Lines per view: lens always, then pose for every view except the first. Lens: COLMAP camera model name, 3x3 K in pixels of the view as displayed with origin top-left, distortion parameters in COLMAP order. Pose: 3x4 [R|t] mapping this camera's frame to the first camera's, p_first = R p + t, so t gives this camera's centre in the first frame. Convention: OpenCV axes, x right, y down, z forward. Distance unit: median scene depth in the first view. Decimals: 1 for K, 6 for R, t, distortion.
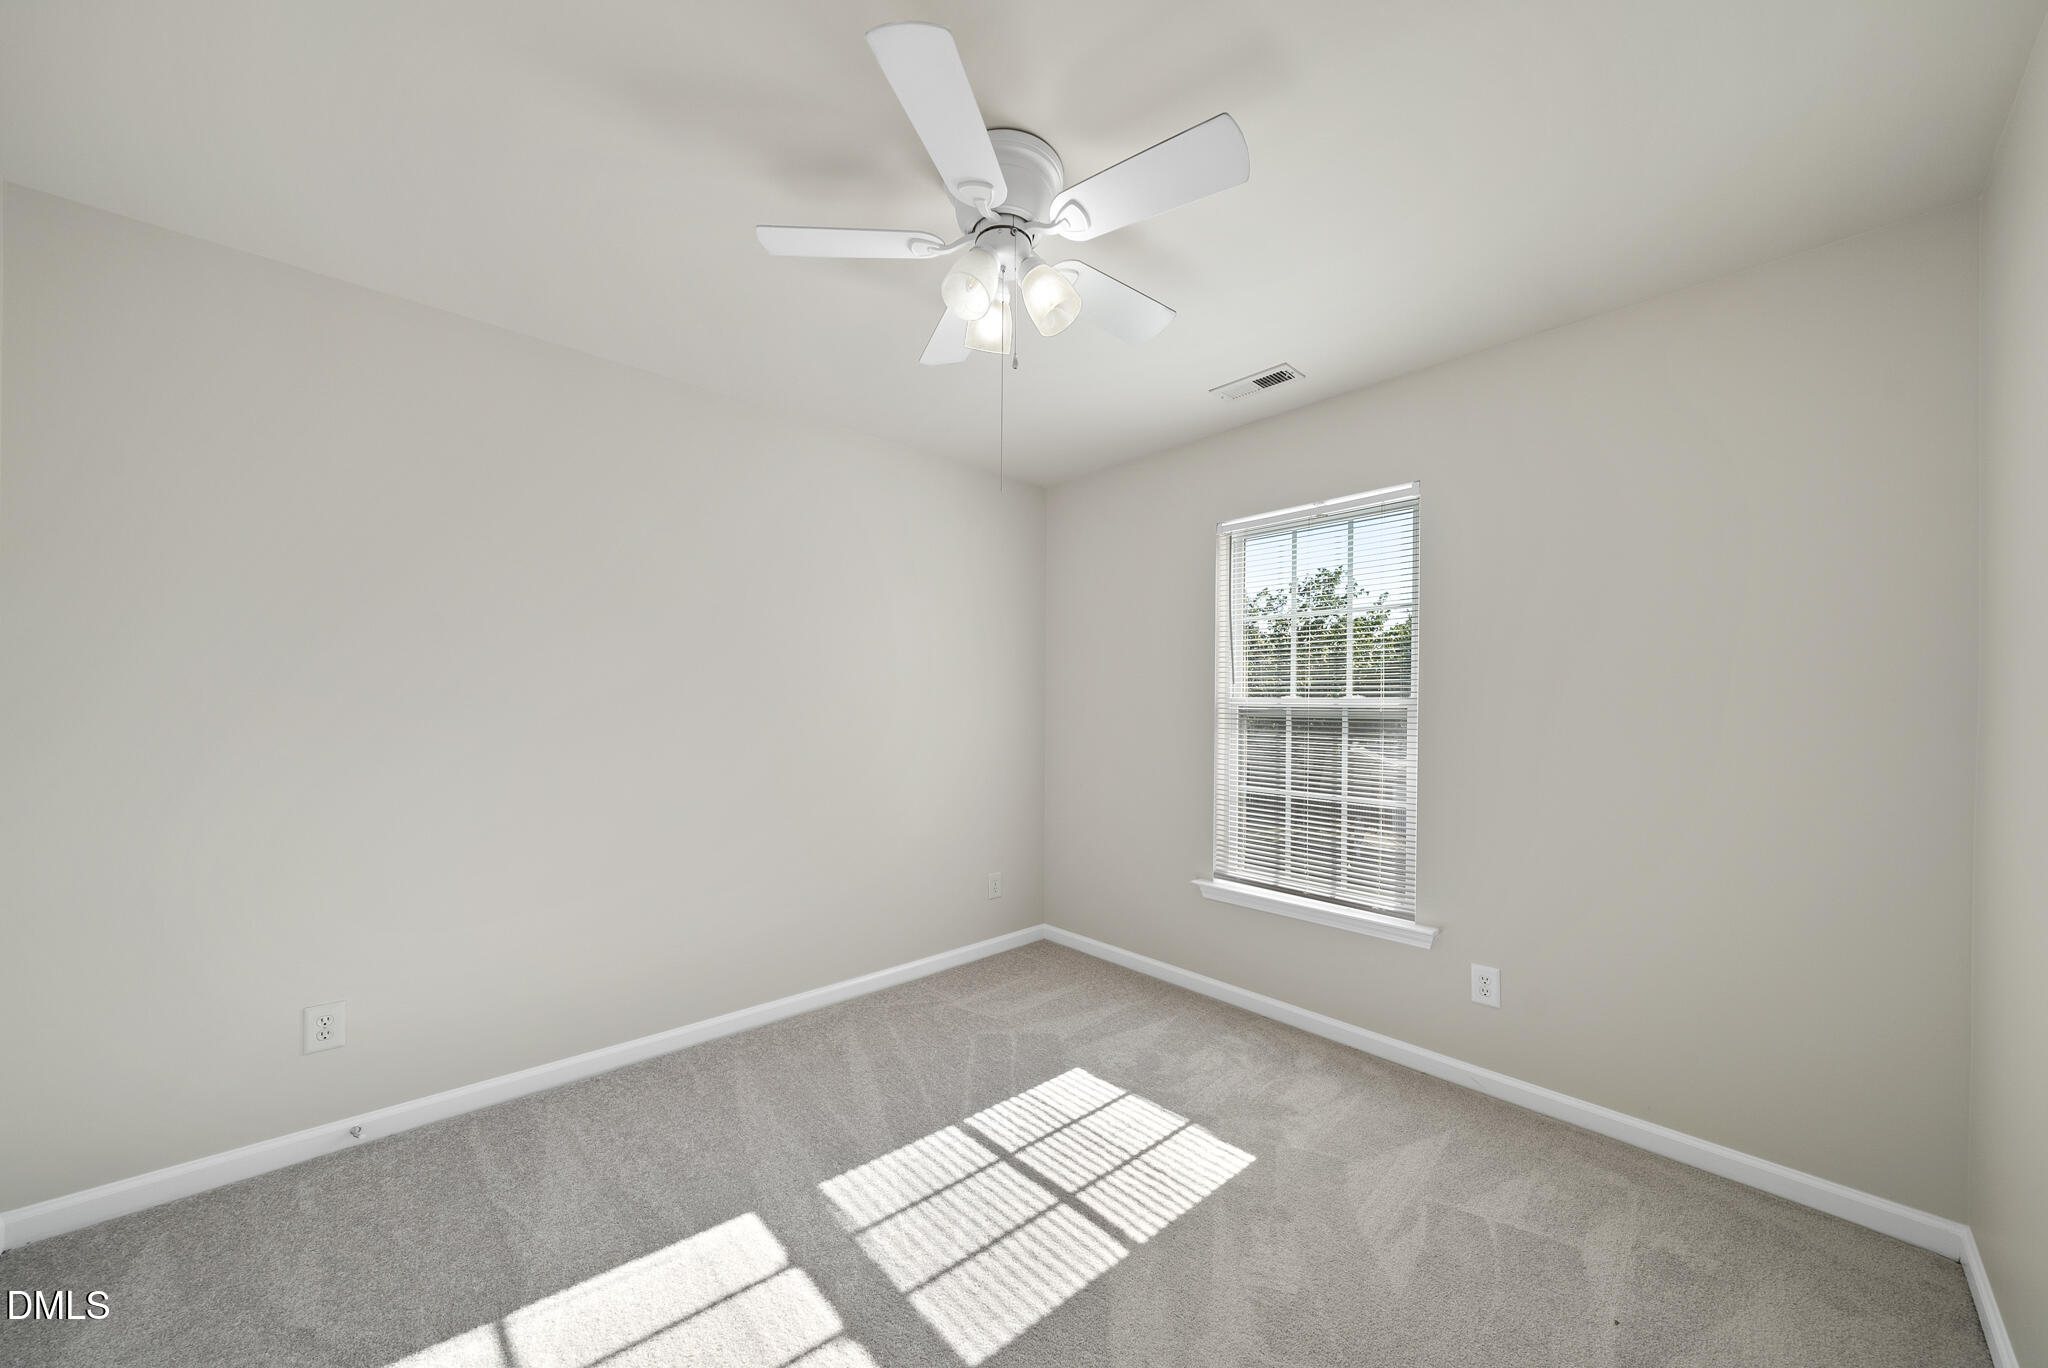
lens RADIAL K [[703.3, 0, 1049.9], [0, 703.3, 691.2], [0, 0, 1]] dist [-0.005947, -0.000187]
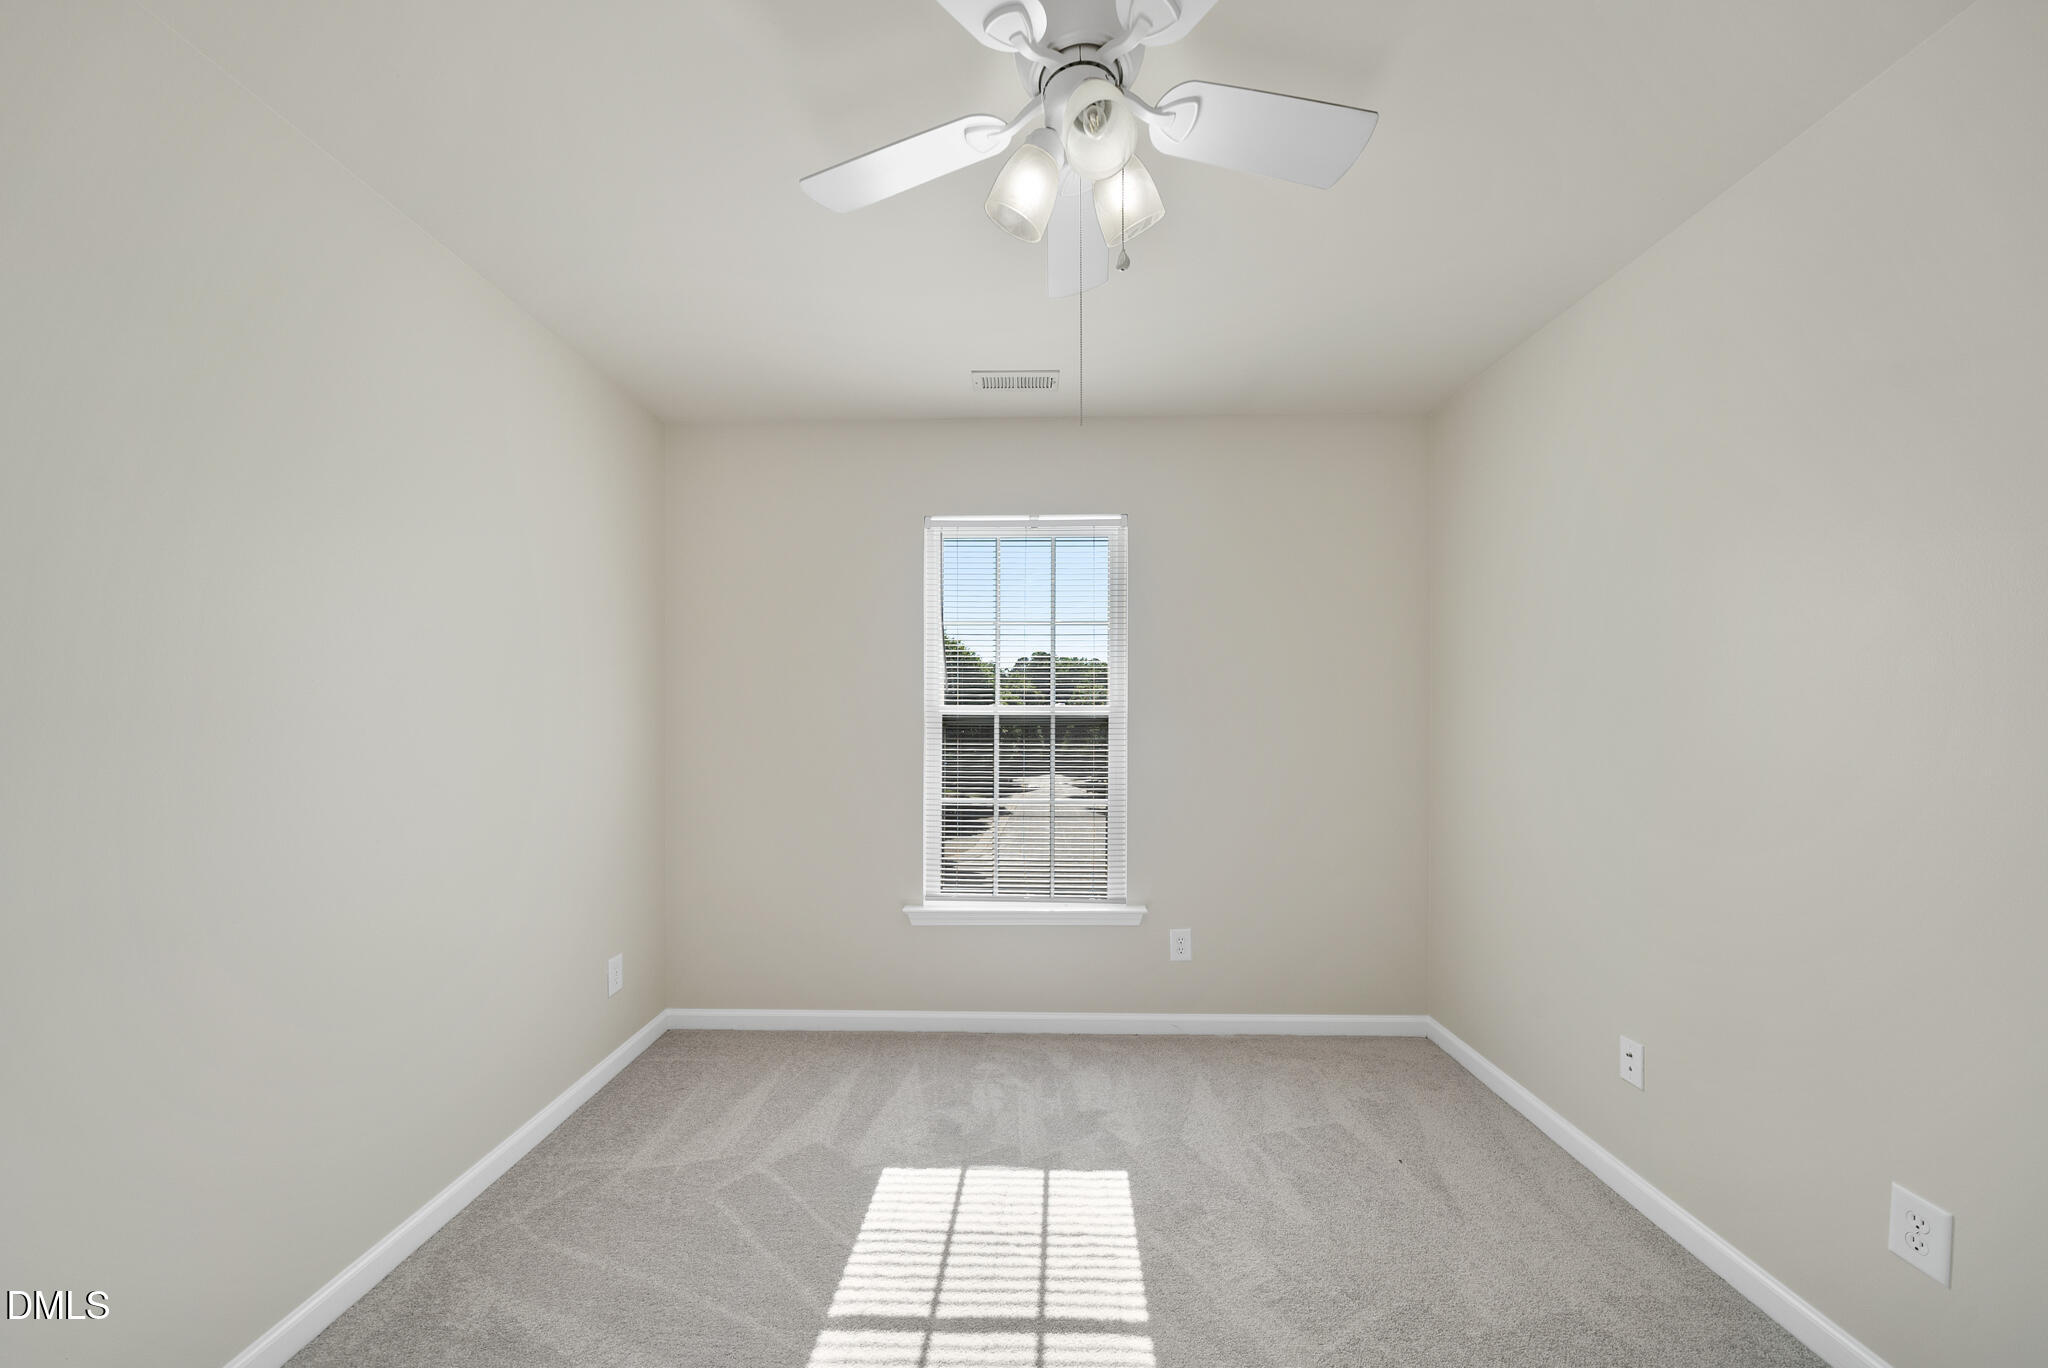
lens RADIAL K [[703.3, 0, 1043.8], [0, 703.3, 697.4], [0, 0, 1]] dist [-0.005947, -0.000187]
pose [[0.711809, 0.006618, 0.702342, -0.380402], [-0.007339, 0.999971, -0.001984, -0.000952], [-0.702335, -0.003742, 0.711837, 0.295120]]
